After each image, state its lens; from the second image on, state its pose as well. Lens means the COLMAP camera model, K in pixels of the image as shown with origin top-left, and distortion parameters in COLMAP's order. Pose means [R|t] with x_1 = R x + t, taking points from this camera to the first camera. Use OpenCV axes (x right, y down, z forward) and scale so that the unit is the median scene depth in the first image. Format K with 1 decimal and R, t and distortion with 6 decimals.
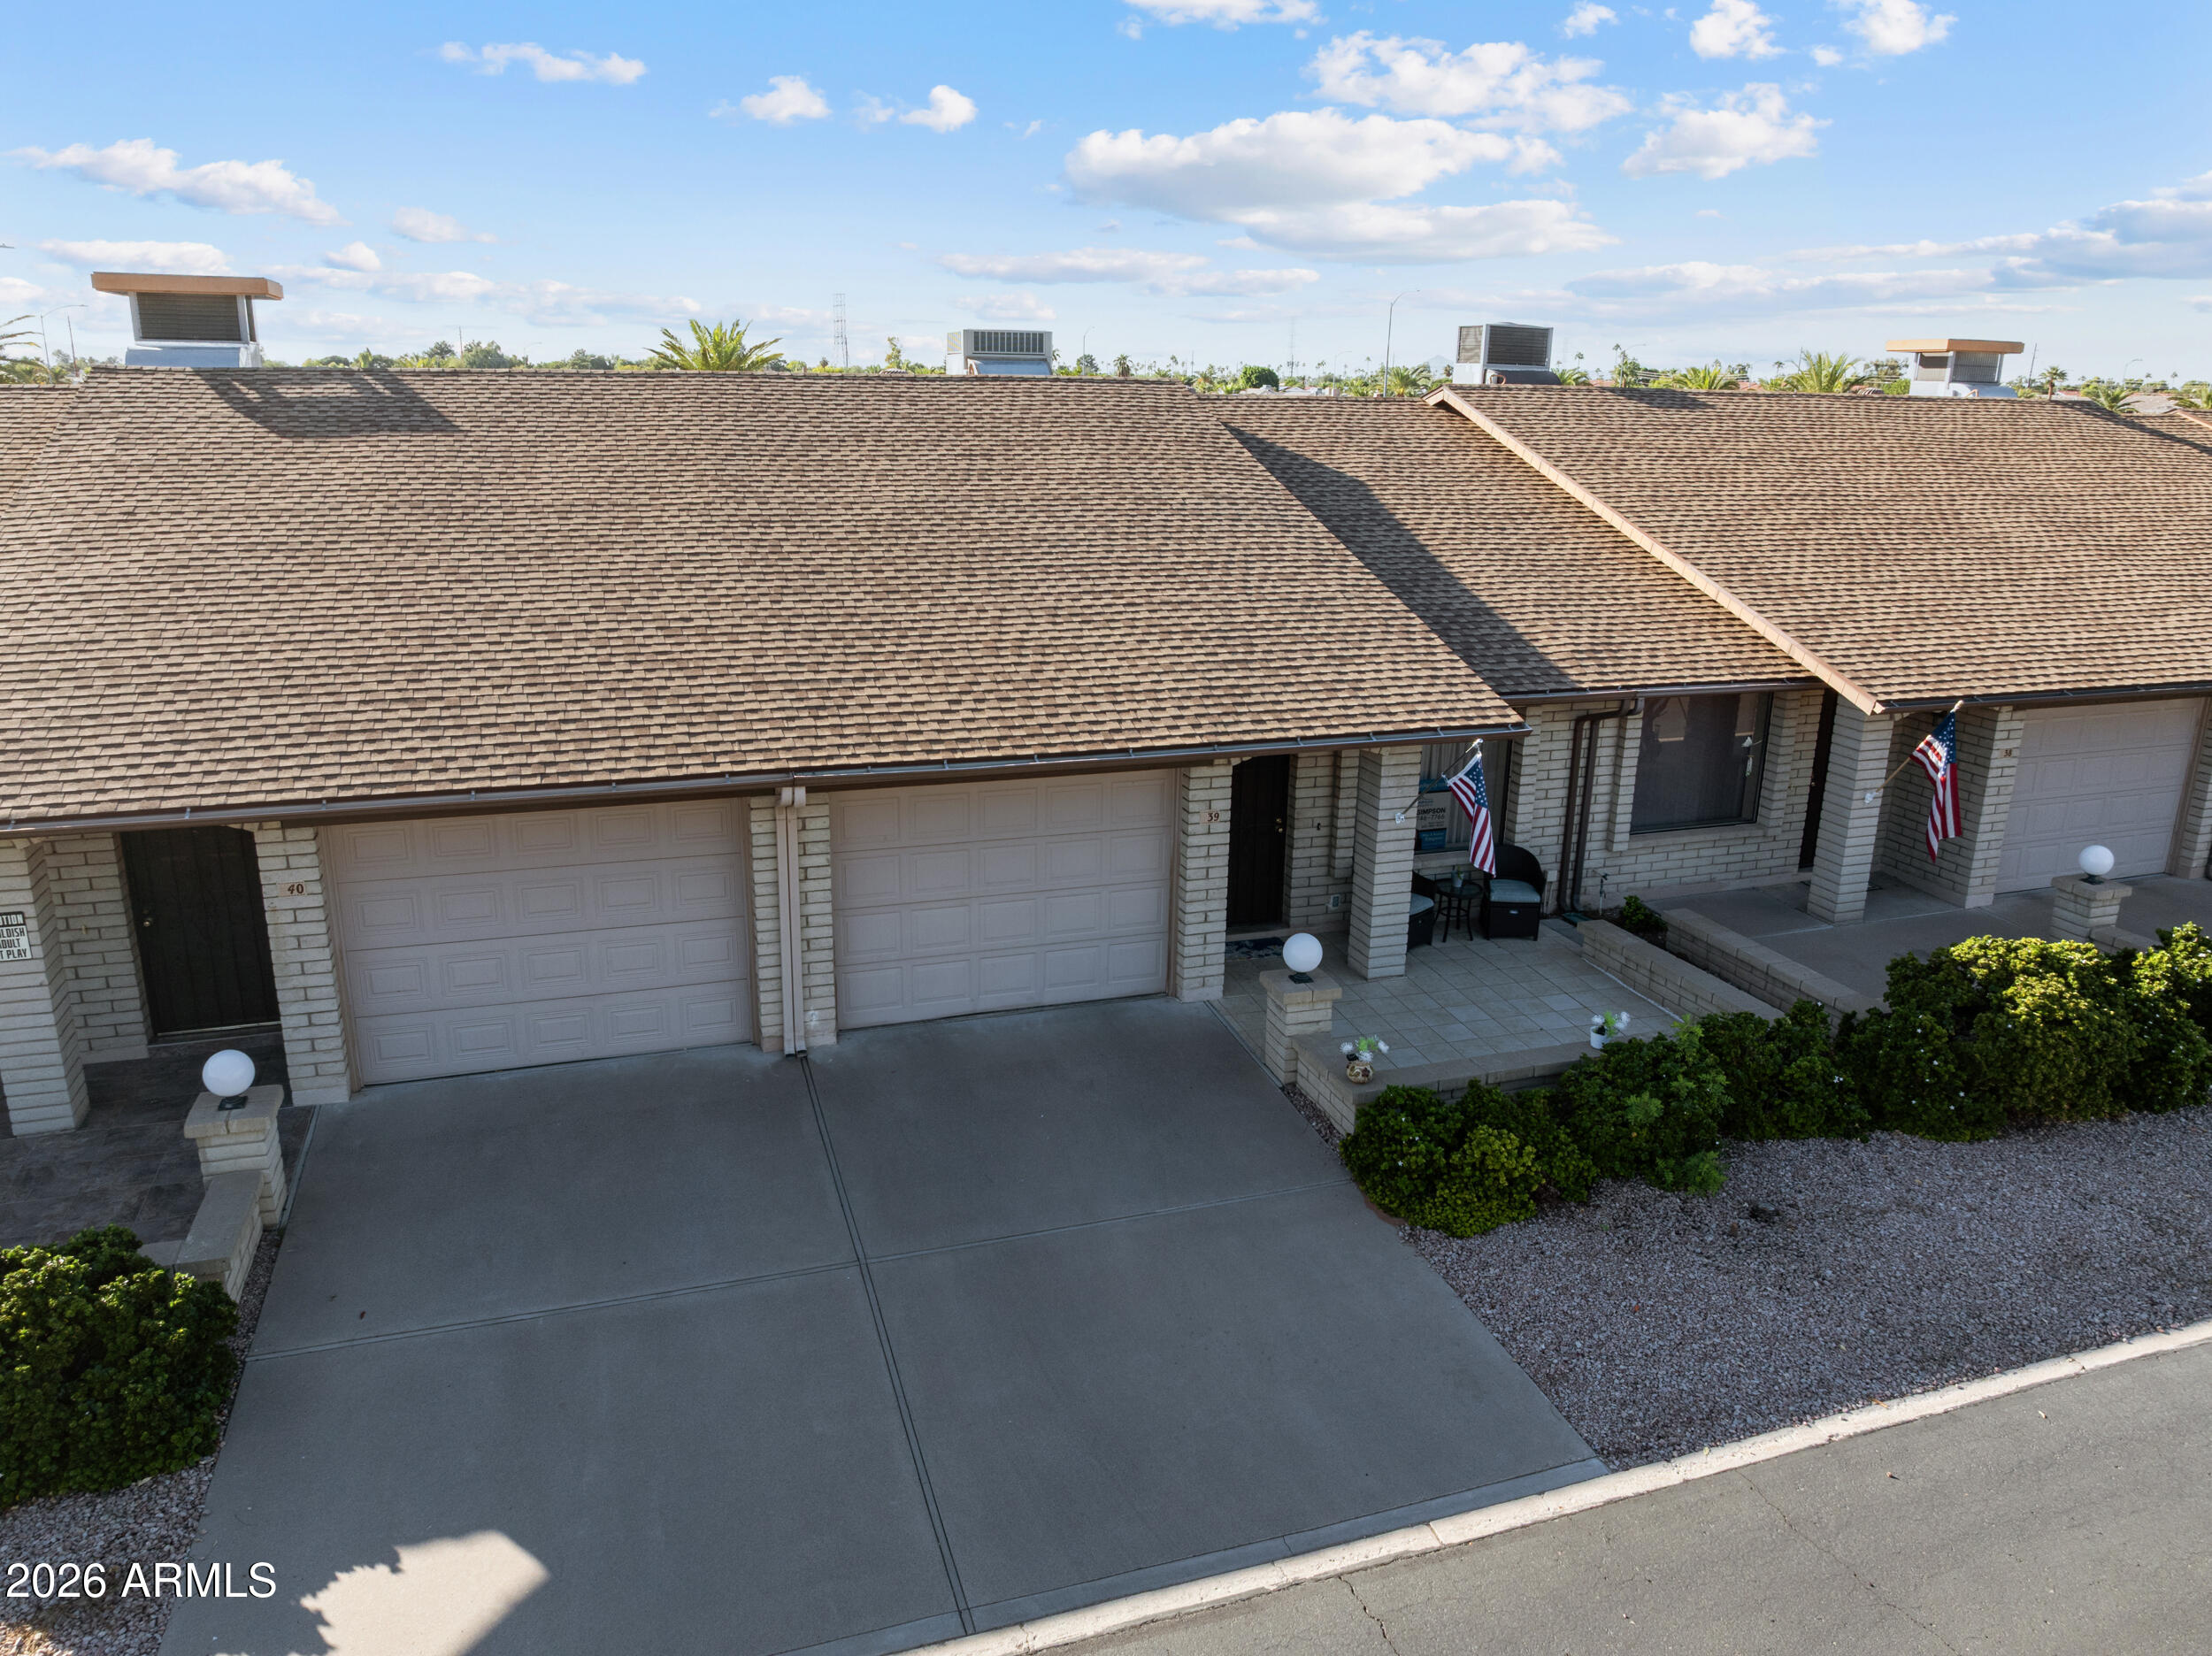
lens RADIAL K [[1522.4, 0, 1116.0], [0, 1522.4, 794.7], [0, 0, 1]] dist [-0.031297, 0.000137]
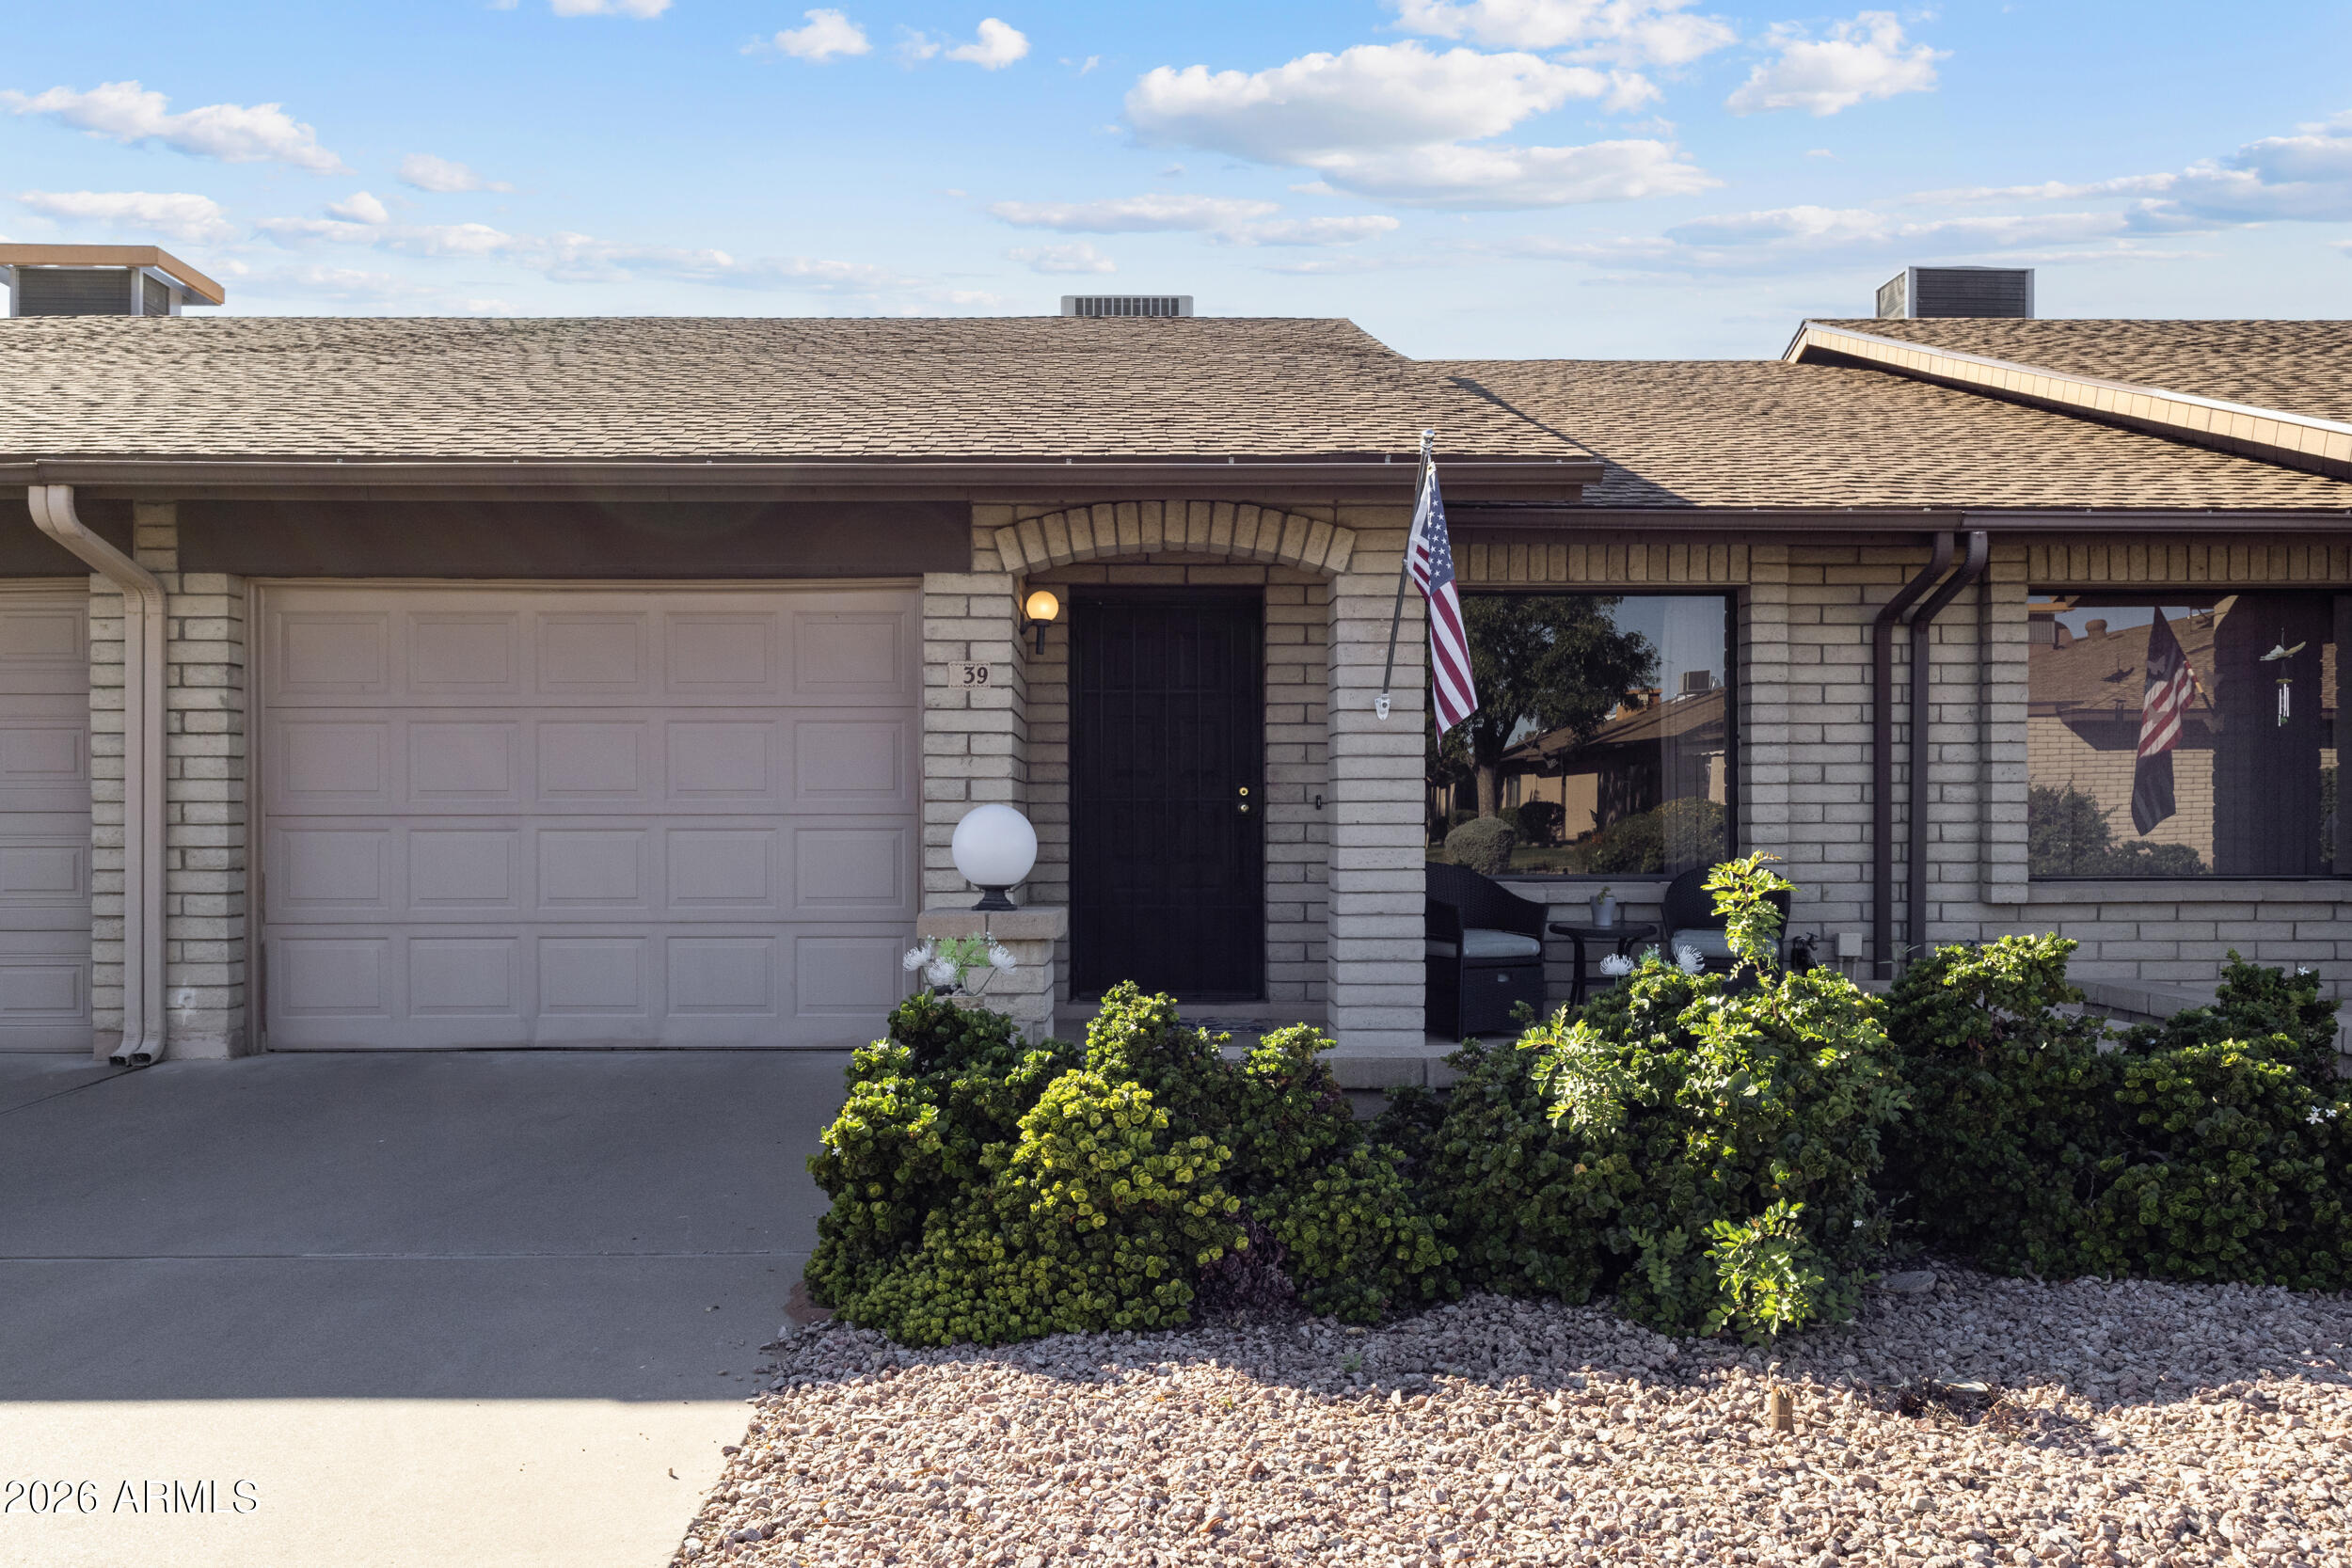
lens RADIAL K [[1831.1, 0, 1167.9], [0, 1831.1, 821.9], [0, 0, 1]] dist [0.005328, -0.011641]
pose [[0.951677, -0.017875, -0.306579, 0.296811], [-0.061786, 0.966746, -0.248161, 0.200093], [0.300820, 0.255112, 0.918926, 0.435984]]
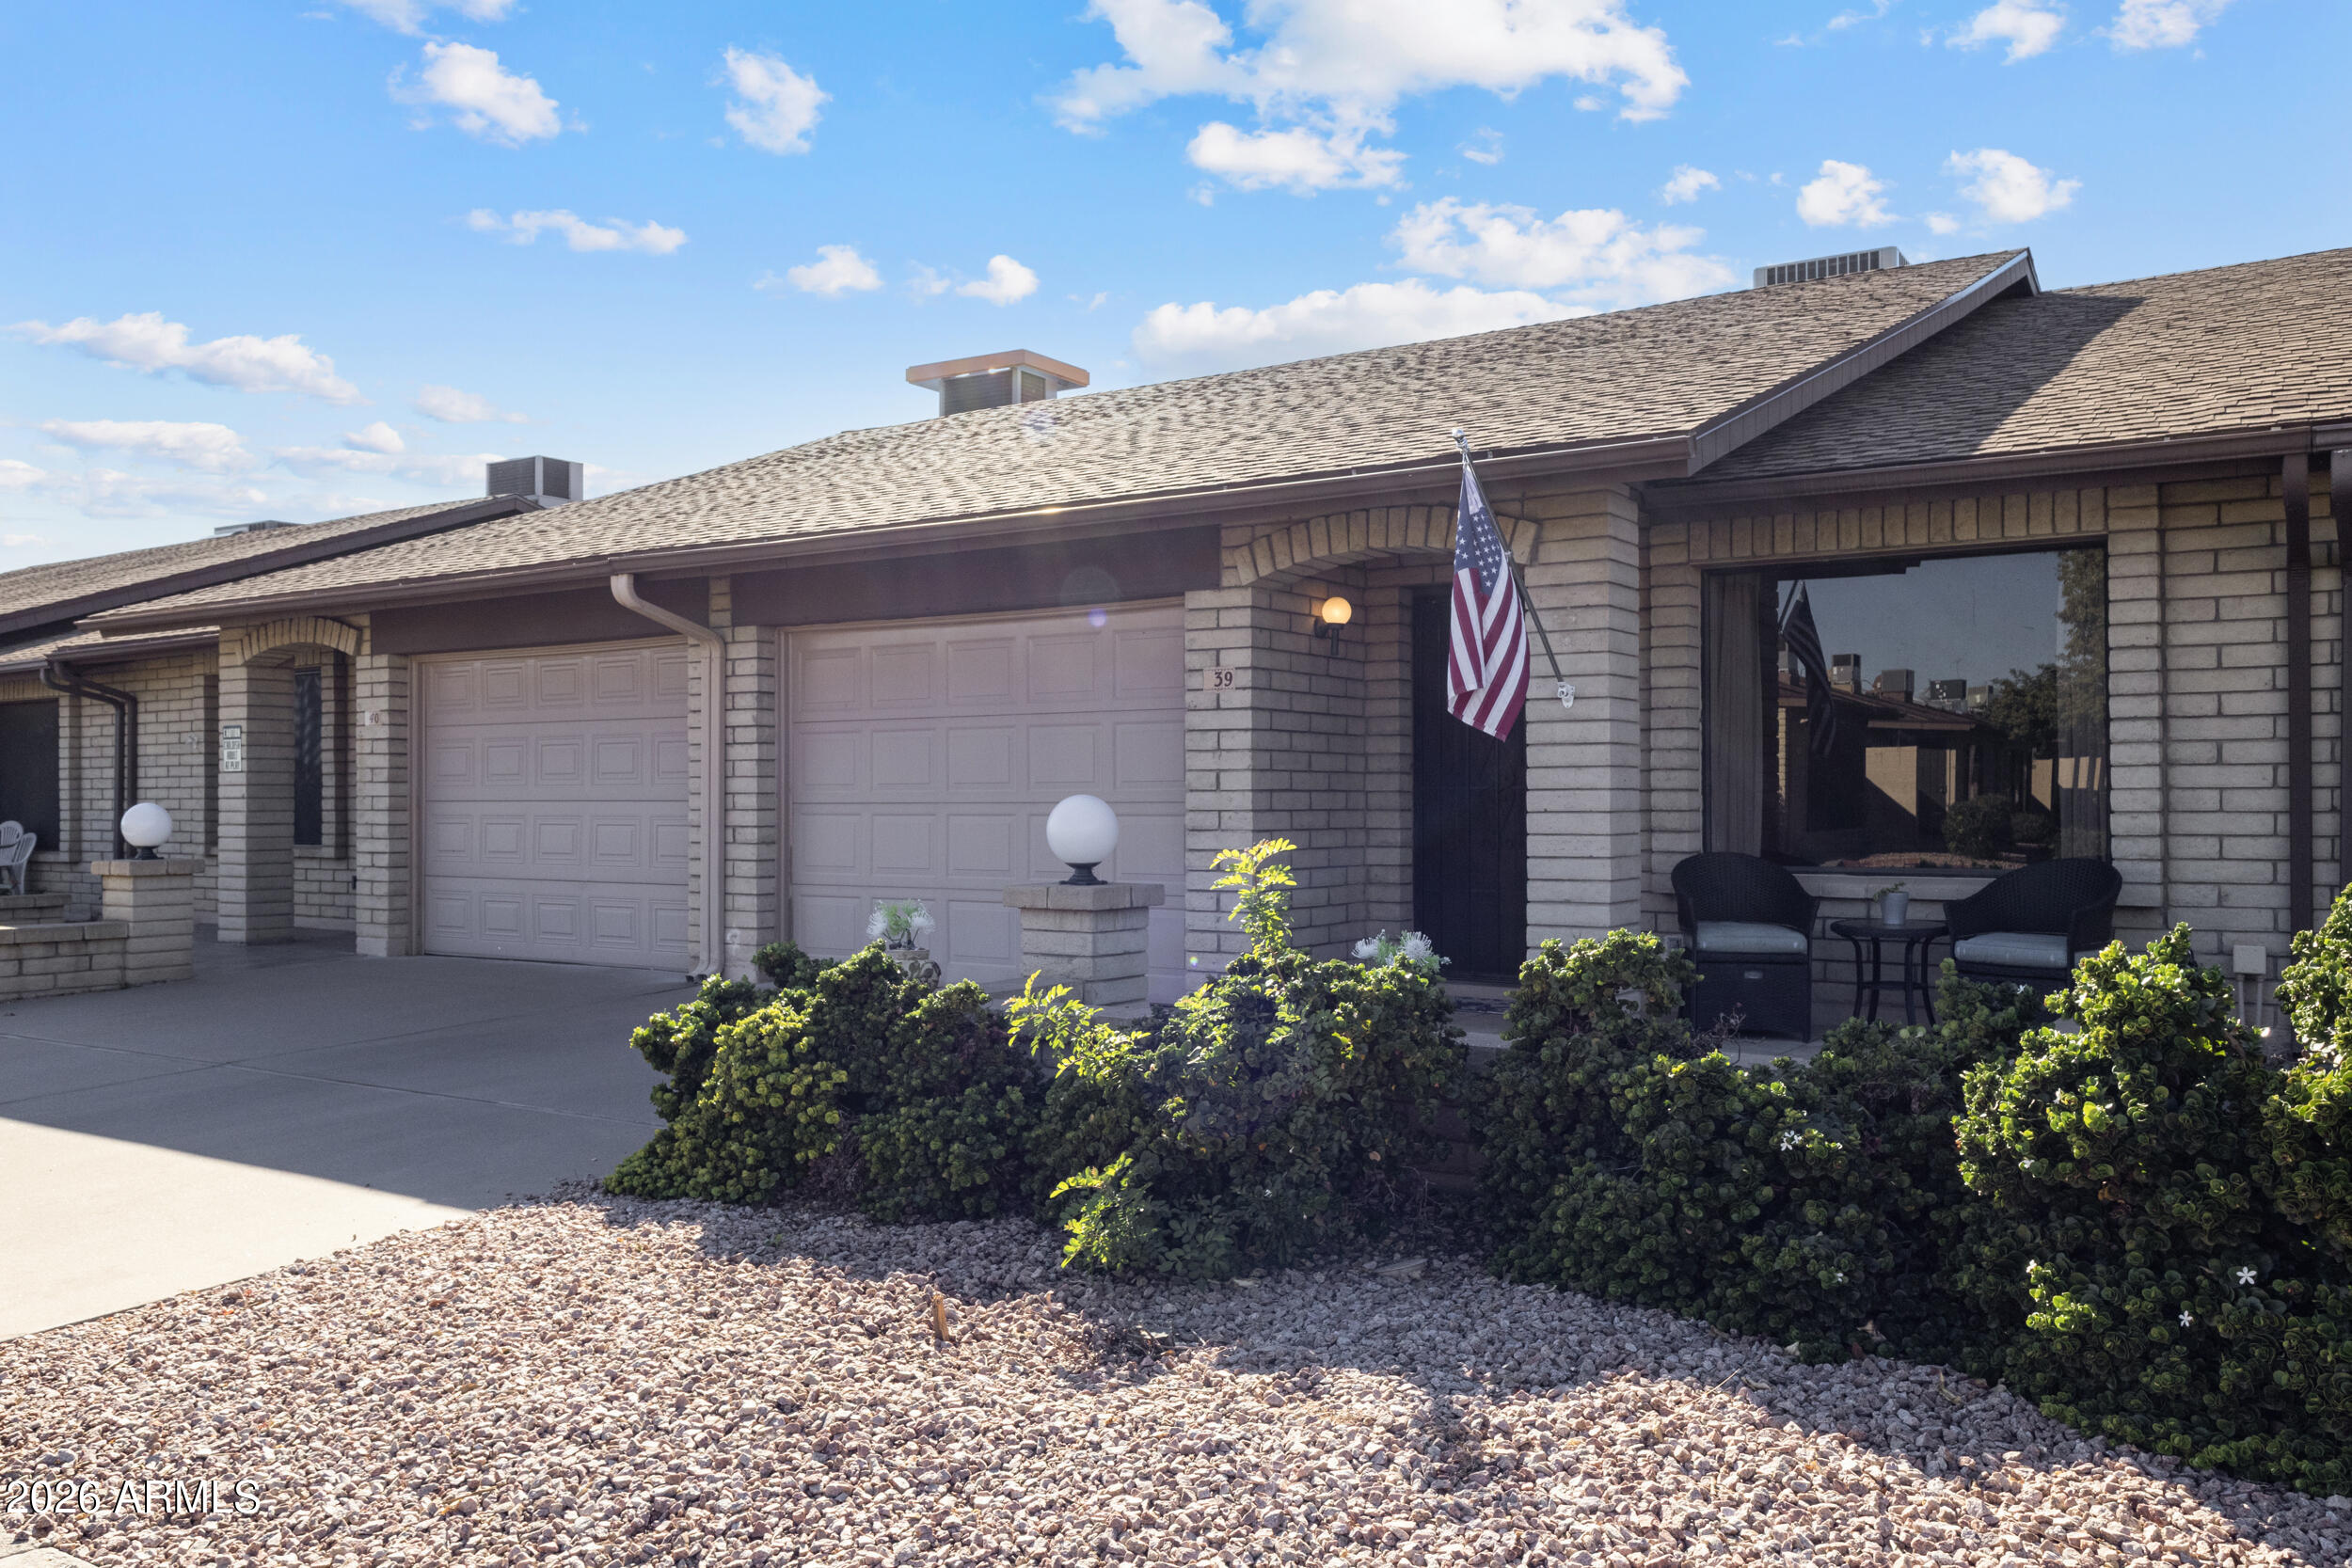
lens RADIAL K [[1830.6, 0, 1176.0], [0, 1830.6, 784.0], [0, 0, 1]] dist [0.007719, 0.000354]
pose [[0.613151, -0.026247, -0.789529, 0.569315], [-0.191526, 0.964689, -0.180810, 0.172640], [0.766396, 0.262079, 0.586474, 0.552524]]
